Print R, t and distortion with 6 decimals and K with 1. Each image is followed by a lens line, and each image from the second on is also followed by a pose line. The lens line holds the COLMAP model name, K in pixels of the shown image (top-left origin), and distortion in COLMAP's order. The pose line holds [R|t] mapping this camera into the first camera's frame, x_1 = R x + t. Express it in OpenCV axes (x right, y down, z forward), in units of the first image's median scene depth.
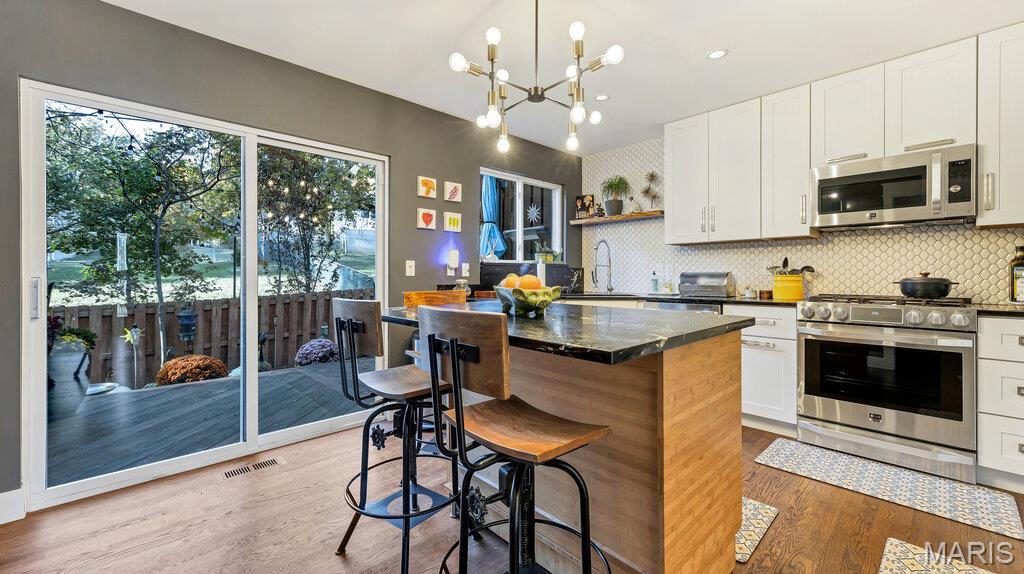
lens RADIAL K [[410.2, 0, 511.0], [0, 410.2, 281.4], [0, 0, 1]] dist [-0.003634, -0.000565]
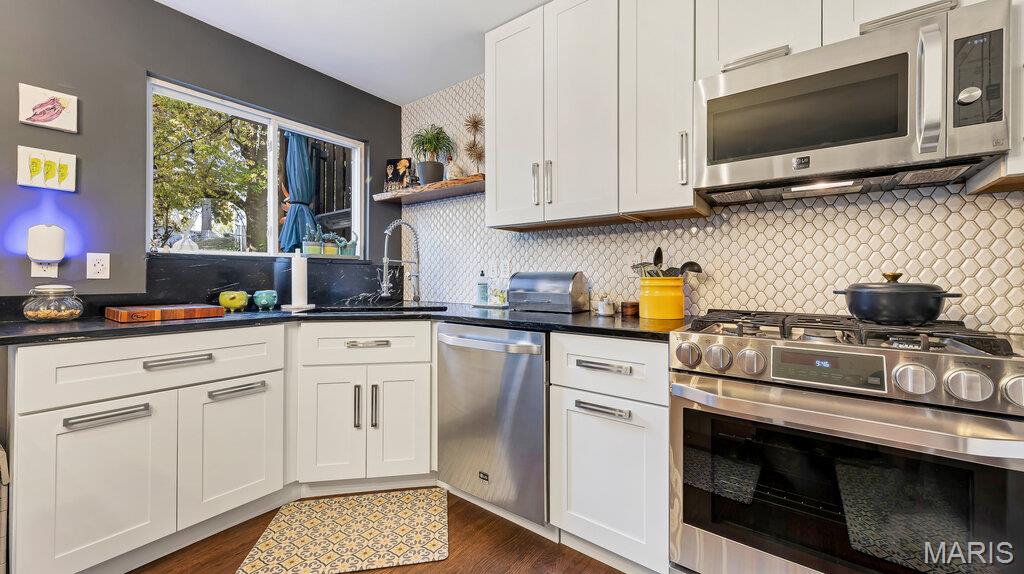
lens RADIAL K [[388.7, 0, 514.6], [0, 388.7, 277.7], [0, 0, 1]] dist [-0.000399, 0.000271]
pose [[0.982579, 0.000884, 0.185844, 0.371334], [0.000905, 0.999954, -0.009539, -0.009930], [-0.185844, 0.009541, 0.982533, 0.498178]]
